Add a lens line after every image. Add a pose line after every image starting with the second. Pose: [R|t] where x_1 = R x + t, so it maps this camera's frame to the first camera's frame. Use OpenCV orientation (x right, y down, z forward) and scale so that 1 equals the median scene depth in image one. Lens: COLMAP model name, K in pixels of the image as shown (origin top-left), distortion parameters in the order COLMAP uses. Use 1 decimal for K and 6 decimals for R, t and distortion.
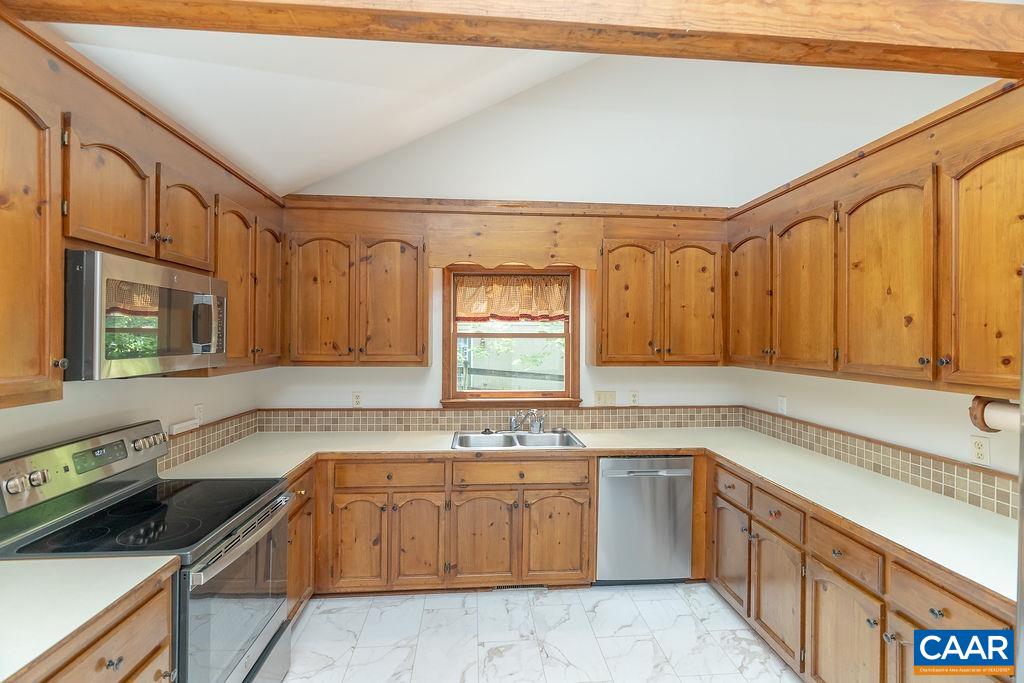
lens RADIAL K [[461.2, 0, 511.3], [0, 461.2, 338.8], [0, 0, 1]] dist [-0.008384, 0.003051]
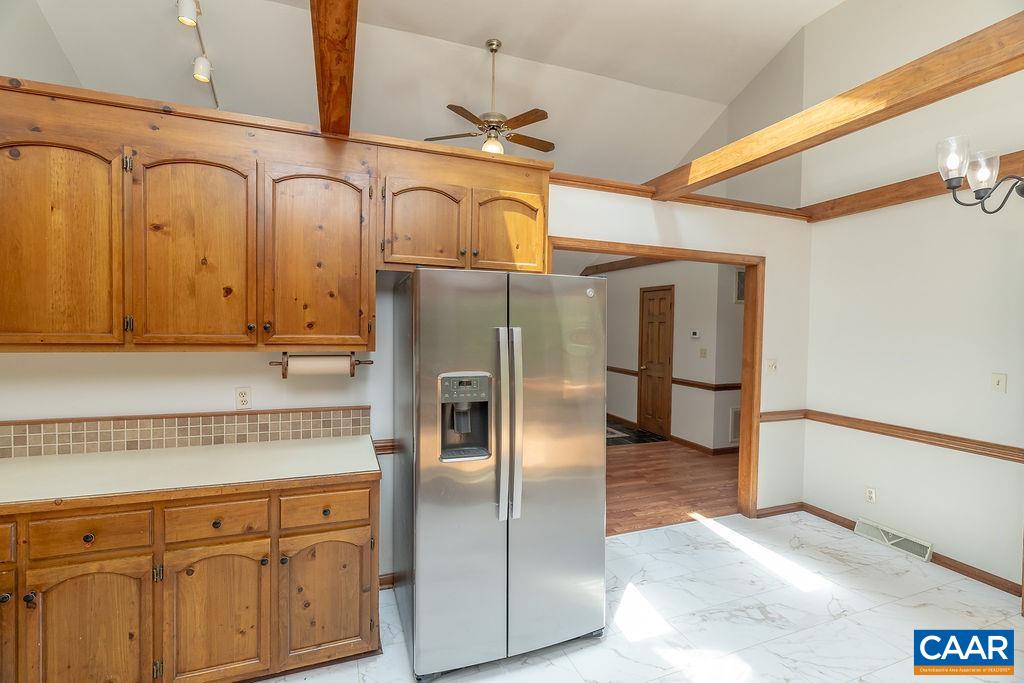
lens RADIAL K [[461.2, 0, 505.5], [0, 461.2, 337.2], [0, 0, 1]] dist [-0.008384, 0.003051]
pose [[-0.268150, -0.038368, 0.962613, -0.253047], [-0.013144, 0.999259, 0.036167, 0.013938], [-0.963288, -0.002954, -0.268456, 0.431514]]
